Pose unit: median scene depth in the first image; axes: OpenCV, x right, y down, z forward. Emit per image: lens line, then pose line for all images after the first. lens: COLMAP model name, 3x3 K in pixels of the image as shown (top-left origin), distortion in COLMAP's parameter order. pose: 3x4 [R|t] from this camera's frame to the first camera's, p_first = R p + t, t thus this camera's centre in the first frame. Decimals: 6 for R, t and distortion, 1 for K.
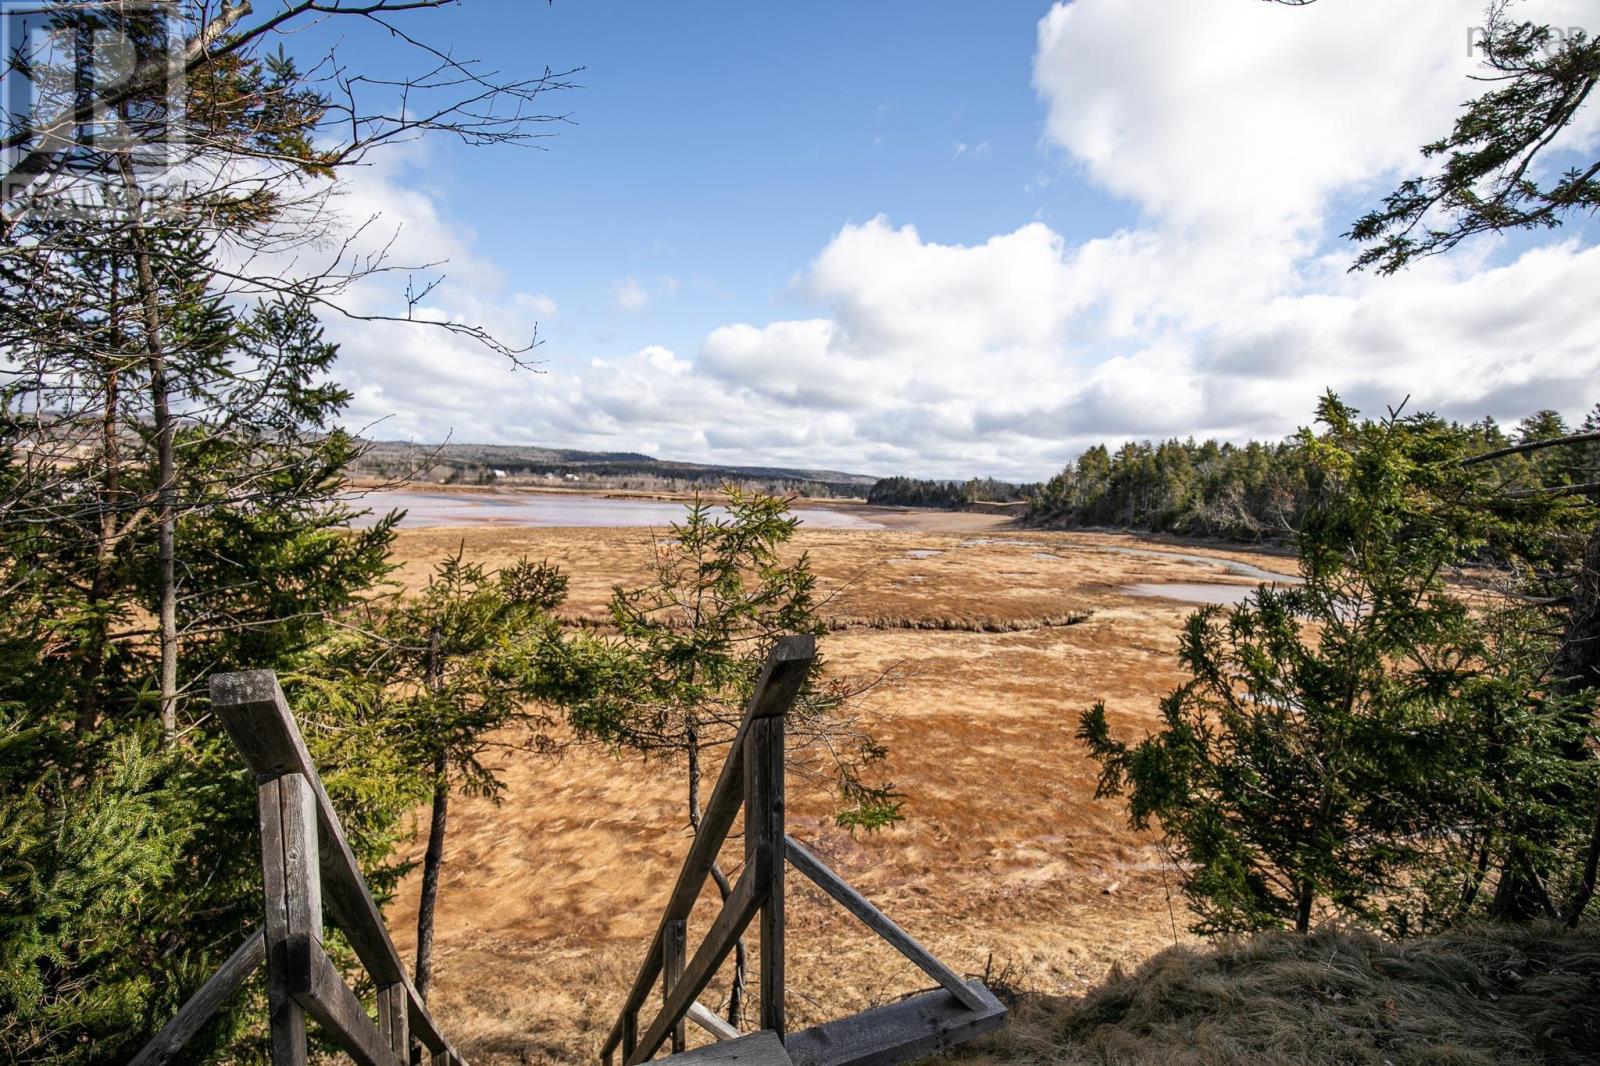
lens RADIAL K [[737.9, 0, 808.3], [0, 737.9, 528.4], [0, 0, 1]] dist [-0.035624, 0.007863]
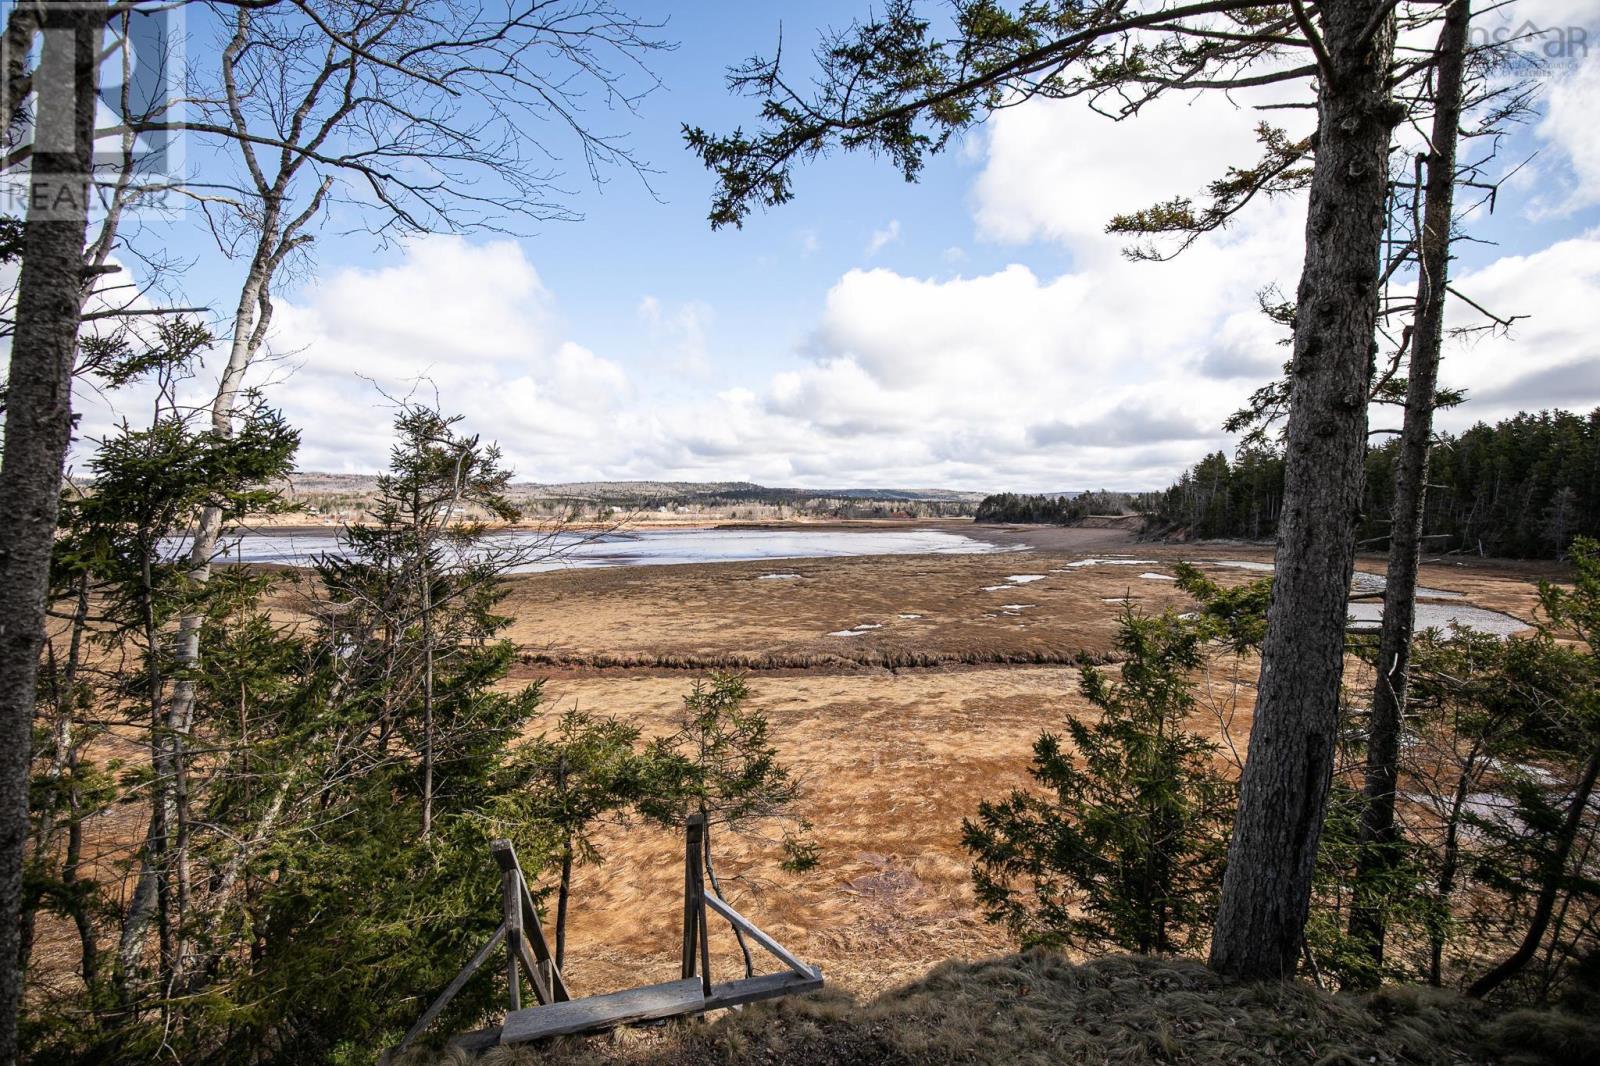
lens RADIAL K [[737.9, 0, 807.2], [0, 737.9, 526.2], [0, 0, 1]] dist [-0.035624, 0.007863]
pose [[0.988326, -0.045372, -0.145443, 0.087346], [0.040498, 0.998520, -0.036300, -0.083222], [0.146875, 0.029986, 0.988700, -0.164083]]
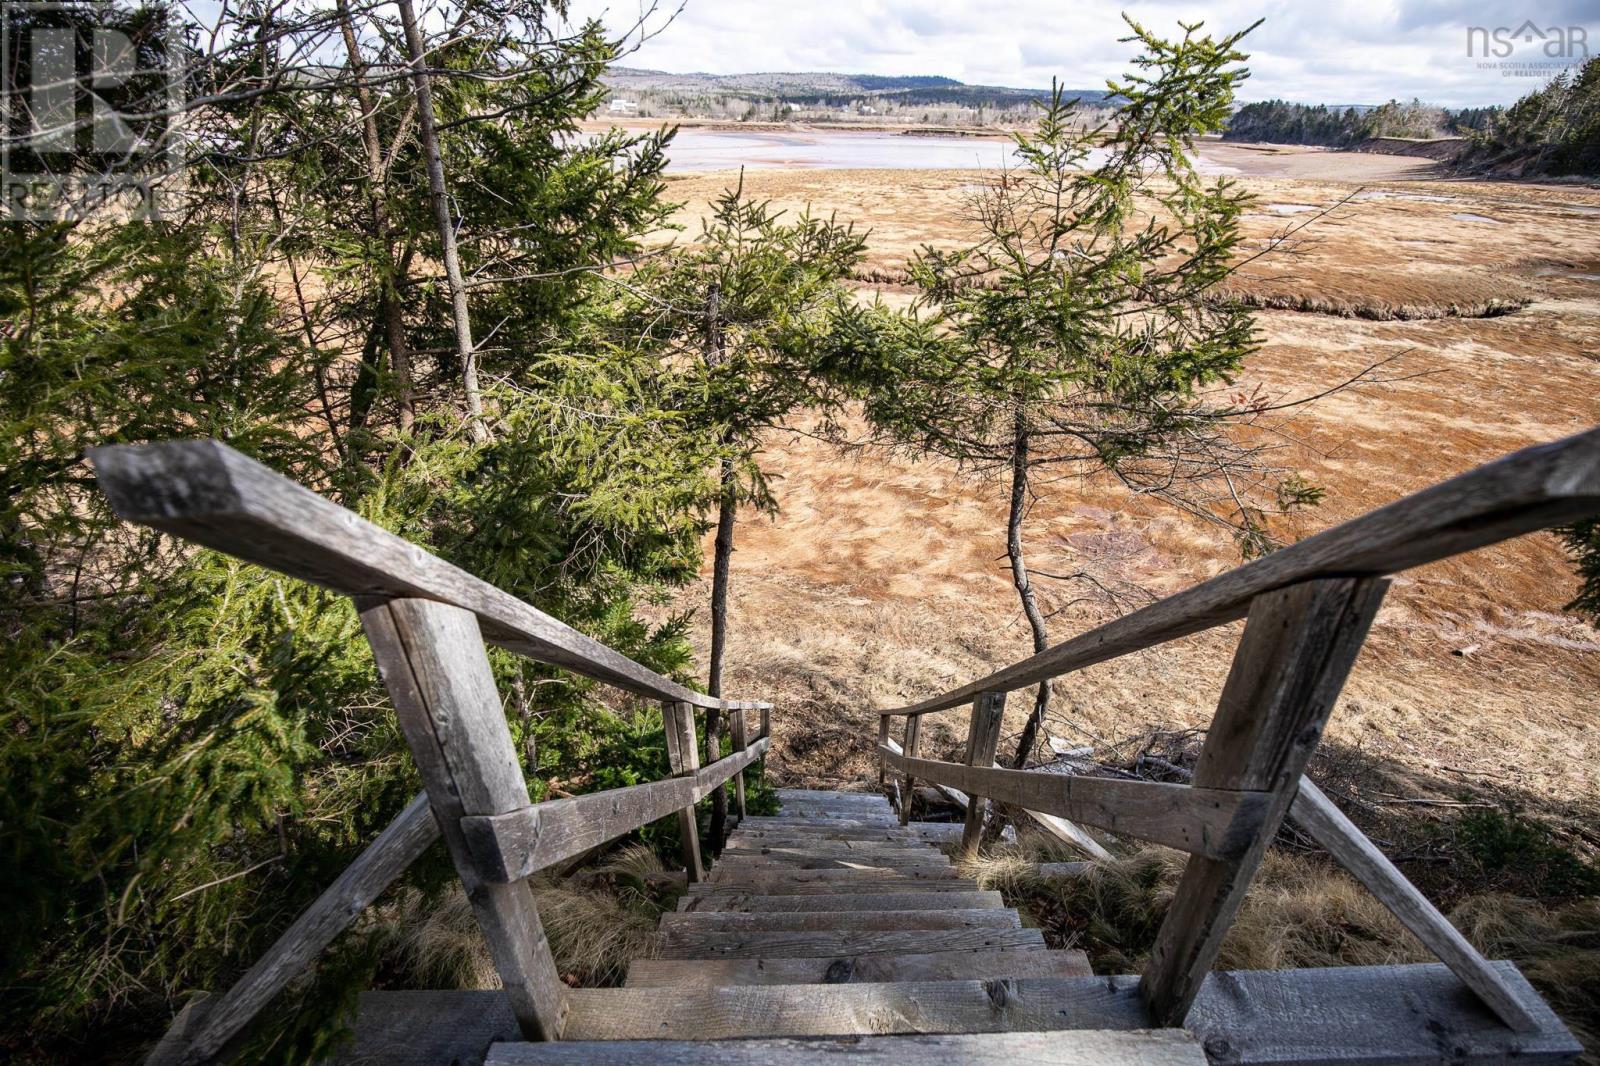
lens RADIAL K [[737.9, 0, 802.3], [0, 737.9, 539.3], [0, 0, 1]] dist [-0.035624, 0.007863]
pose [[0.925057, 0.168488, -0.340414, -0.027839], [0.002504, 0.893506, 0.449044, 0.006221], [0.379820, -0.416244, 0.826122, 0.071859]]
